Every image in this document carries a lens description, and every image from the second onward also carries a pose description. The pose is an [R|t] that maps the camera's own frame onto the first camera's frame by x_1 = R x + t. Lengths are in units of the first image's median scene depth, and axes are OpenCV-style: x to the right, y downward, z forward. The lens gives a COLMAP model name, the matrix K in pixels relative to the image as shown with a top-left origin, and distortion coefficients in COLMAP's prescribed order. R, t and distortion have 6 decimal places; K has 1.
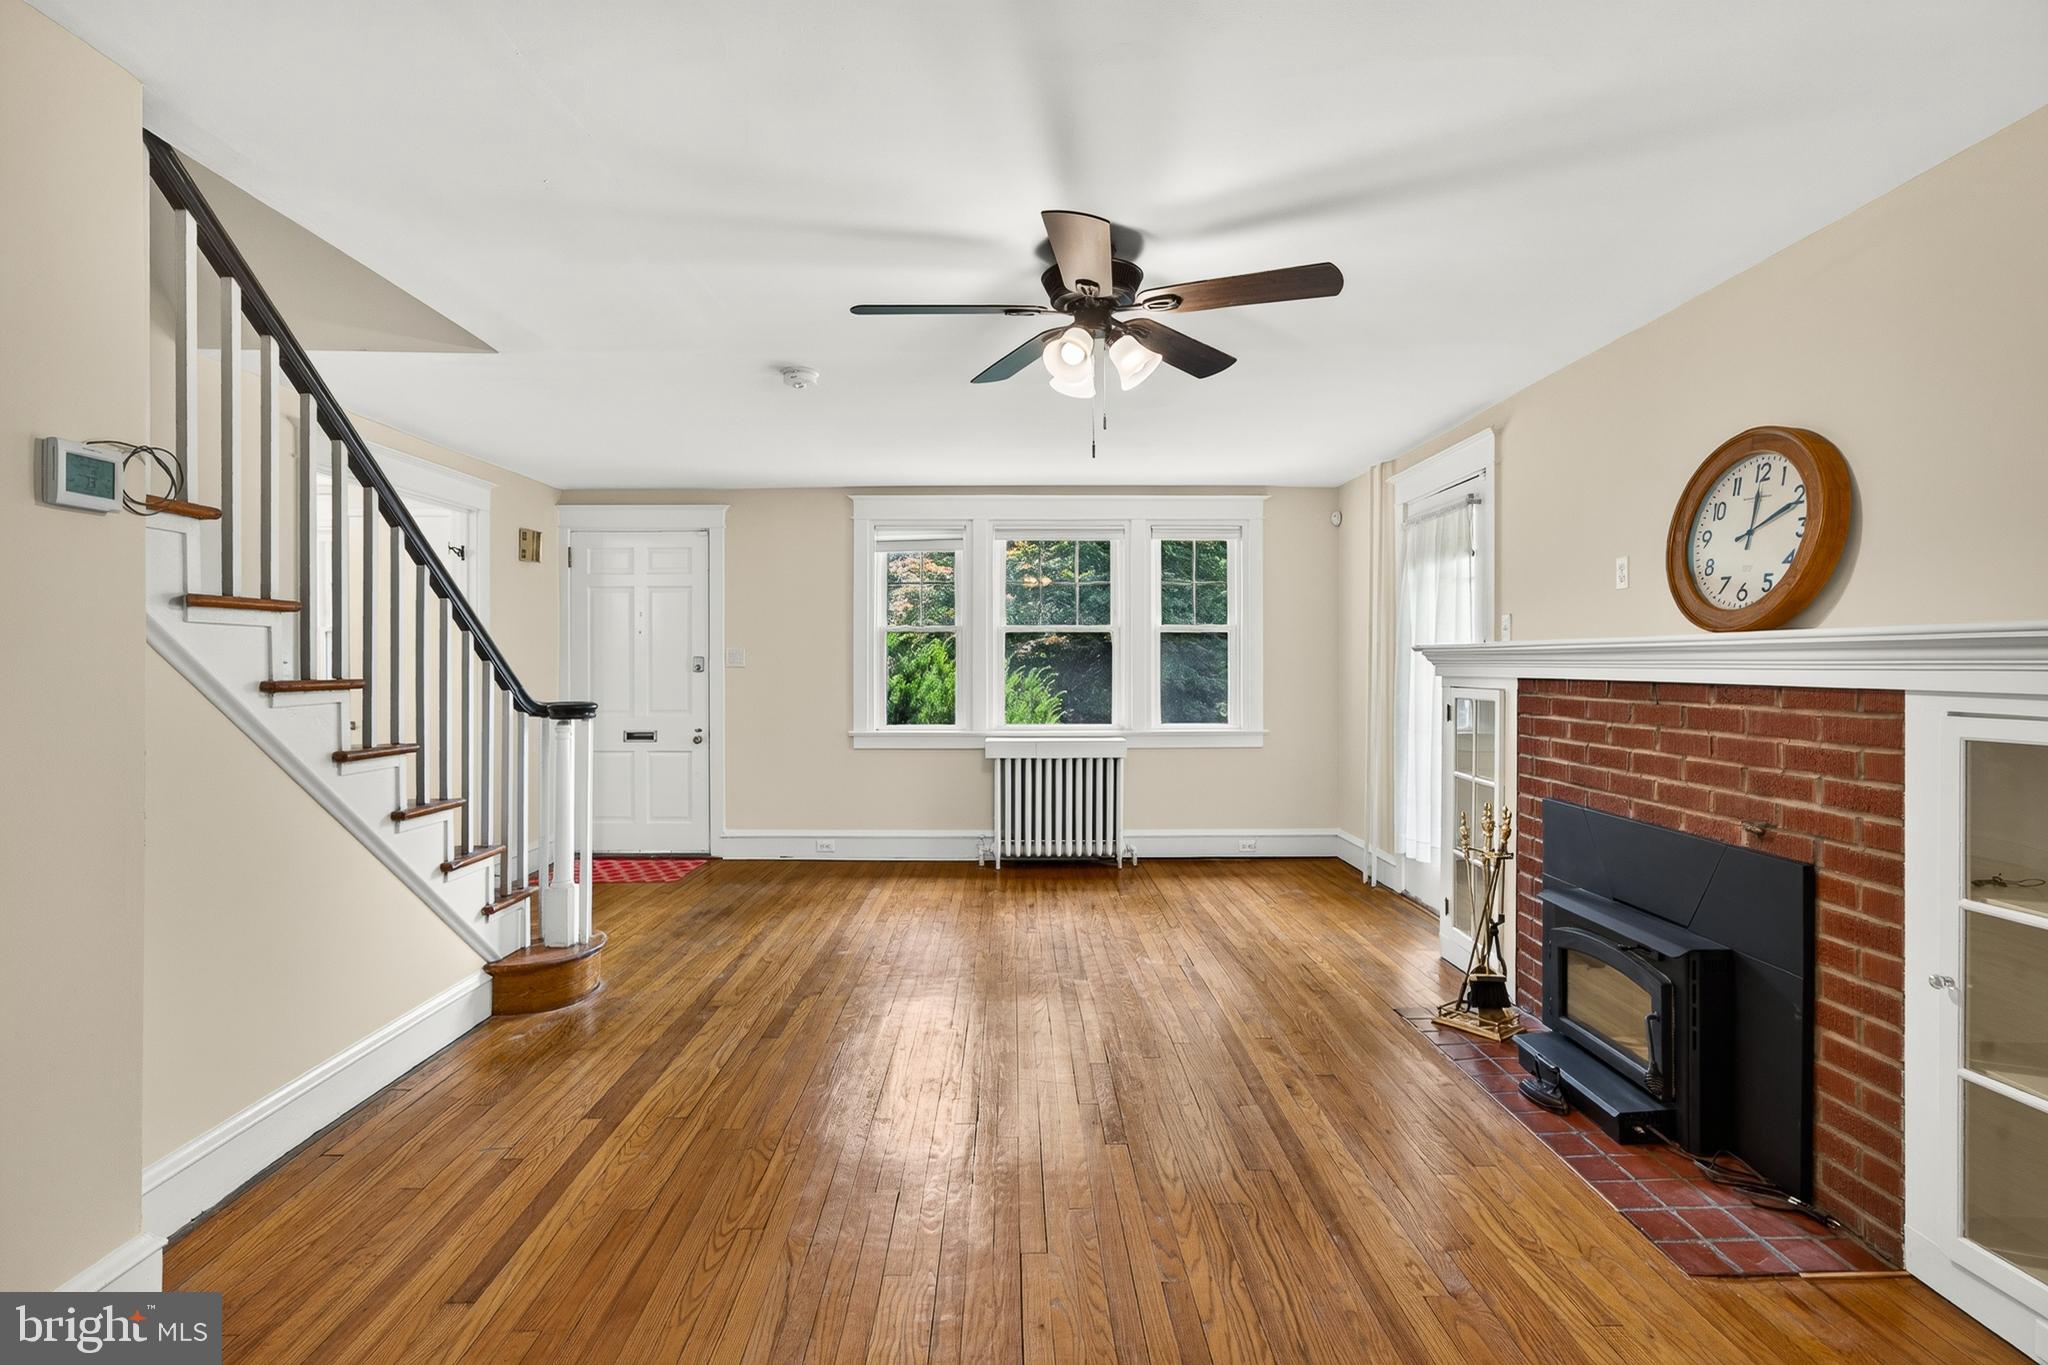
lens RADIAL K [[950.7, 0, 1006.4], [0, 950.7, 674.8], [0, 0, 1]] dist [0.000748, -0.000323]
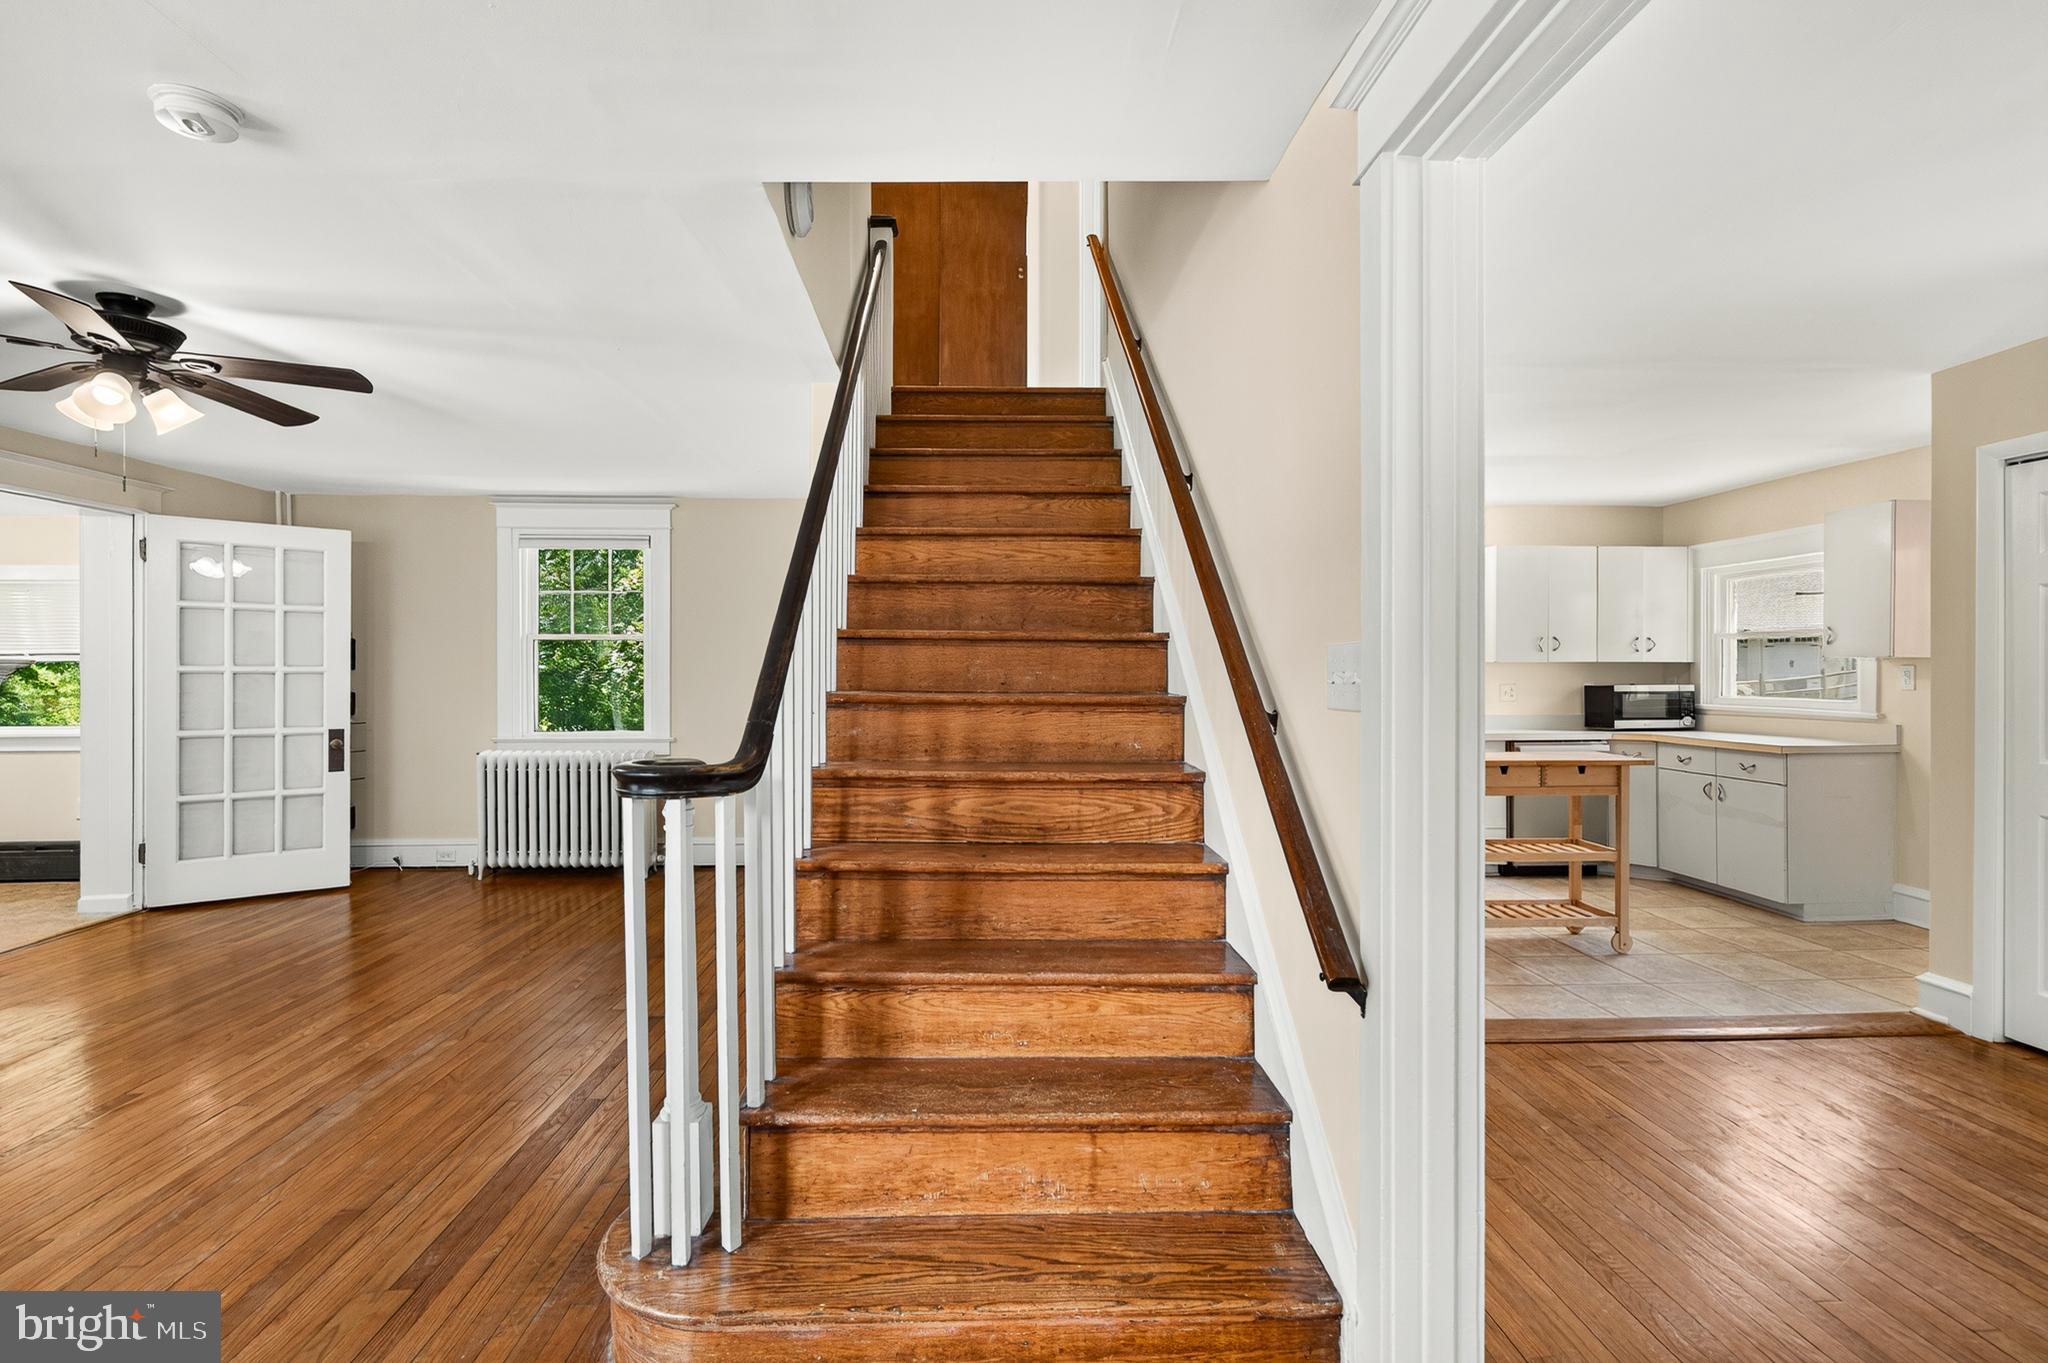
lens RADIAL K [[950.7, 0, 1006.4], [0, 950.7, 673.8], [0, 0, 1]] dist [0.000748, -0.000323]
pose [[-0.999016, 0.001026, -0.044330, -0.878567], [0.000351, 0.999884, 0.015230, -0.033396], [0.044341, 0.015200, -0.998901, 2.152592]]
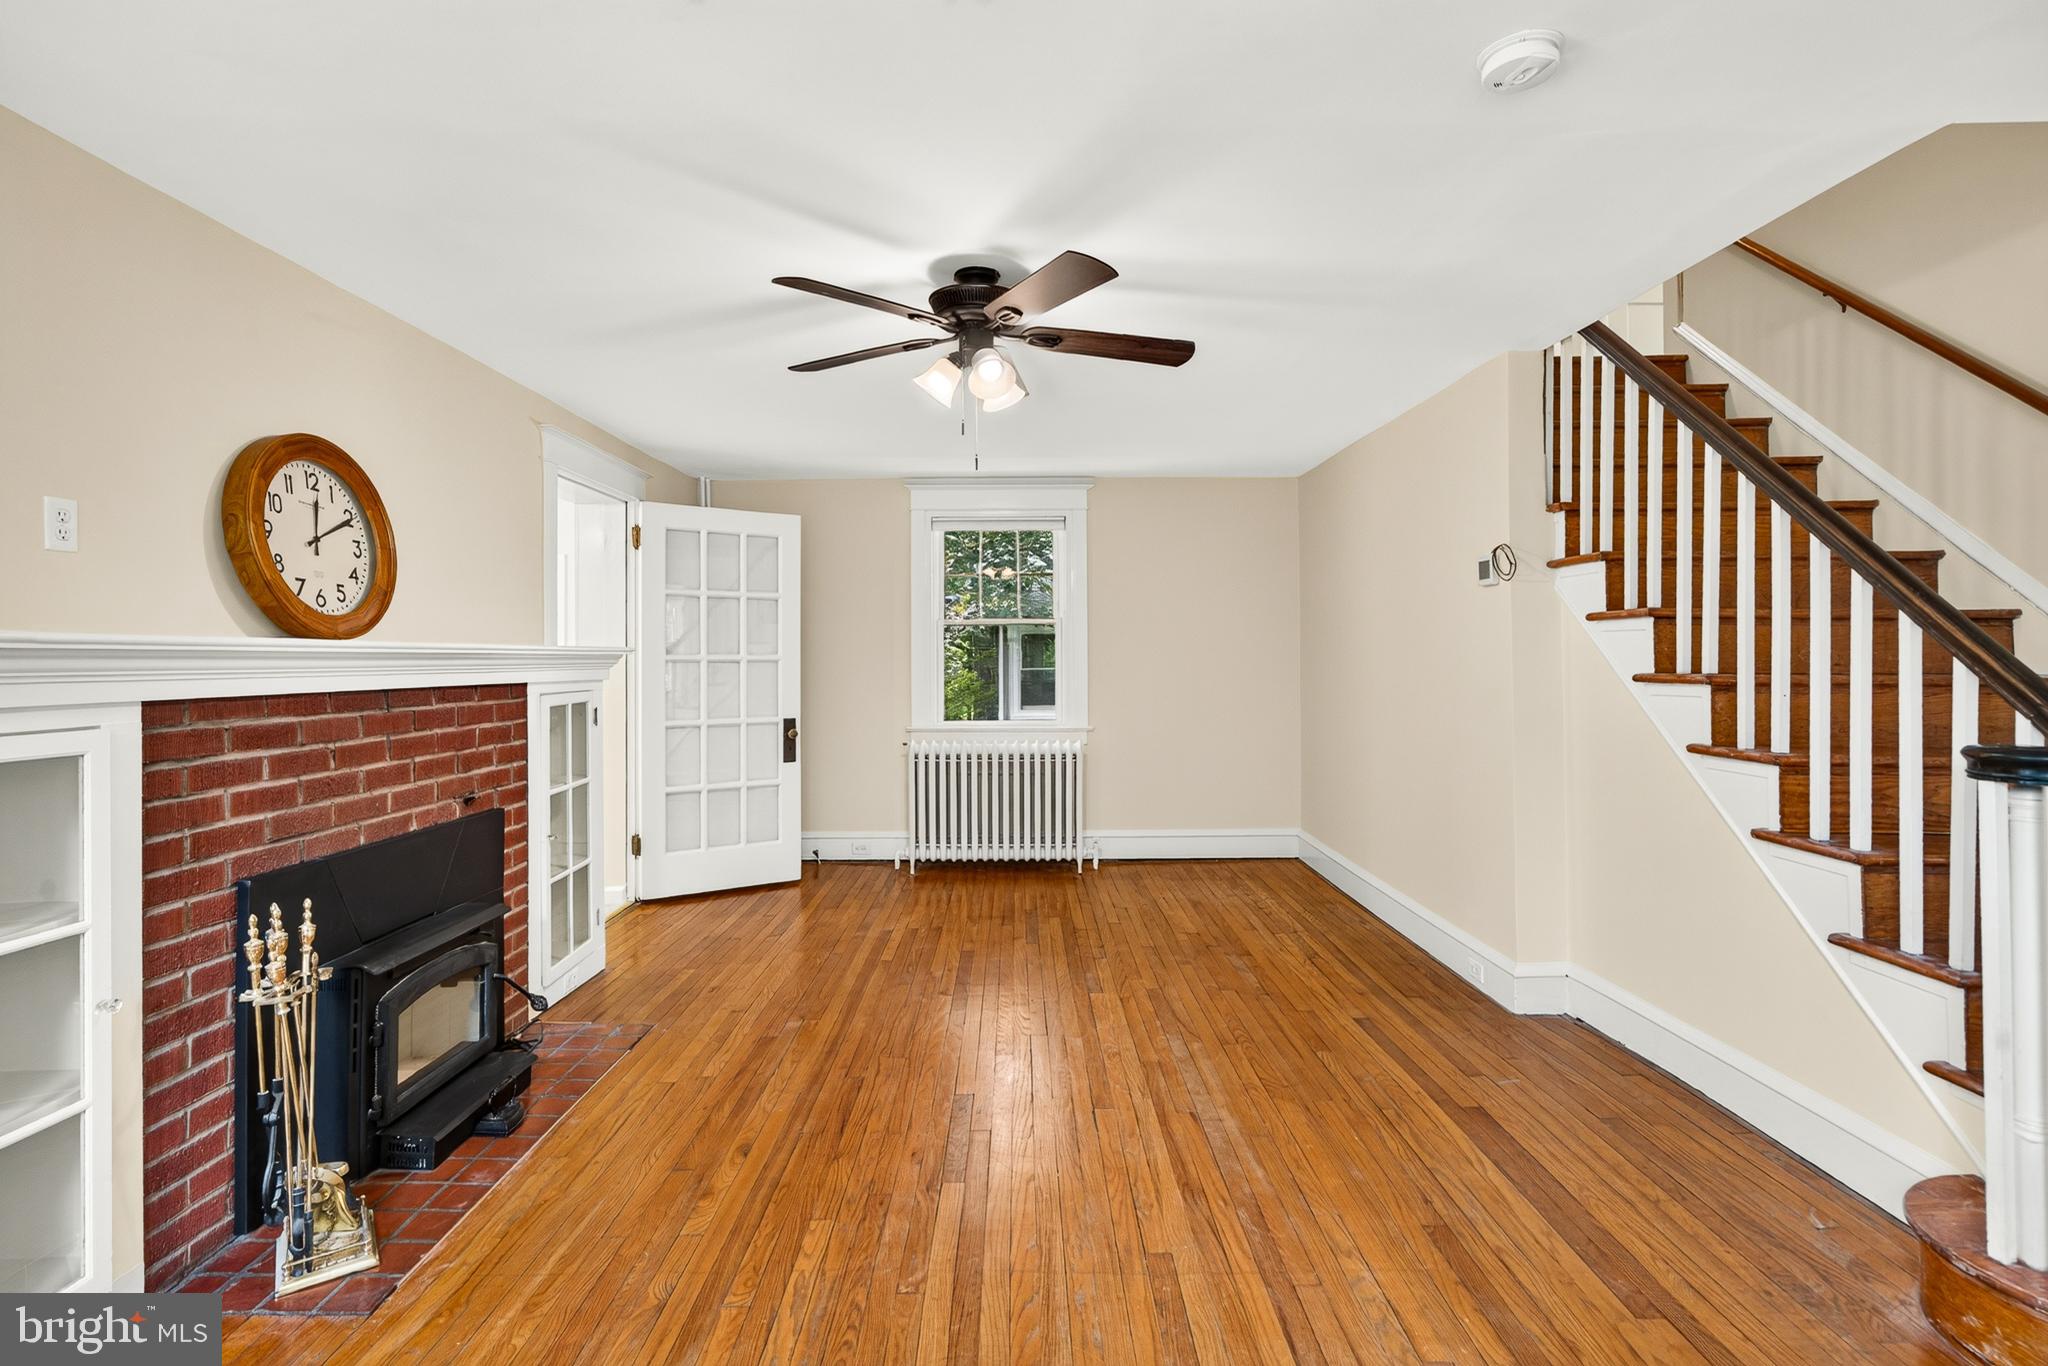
lens RADIAL K [[982.0, 0, 1010.3], [0, 982.0, 657.1], [0, 0, 1]] dist [-0.001750, -0.000258]
pose [[-0.999958, 0.008149, 0.004135, 0.052518], [0.008195, 0.999904, 0.011185, -0.032746], [-0.004043, 0.011218, -0.999929, 2.105373]]
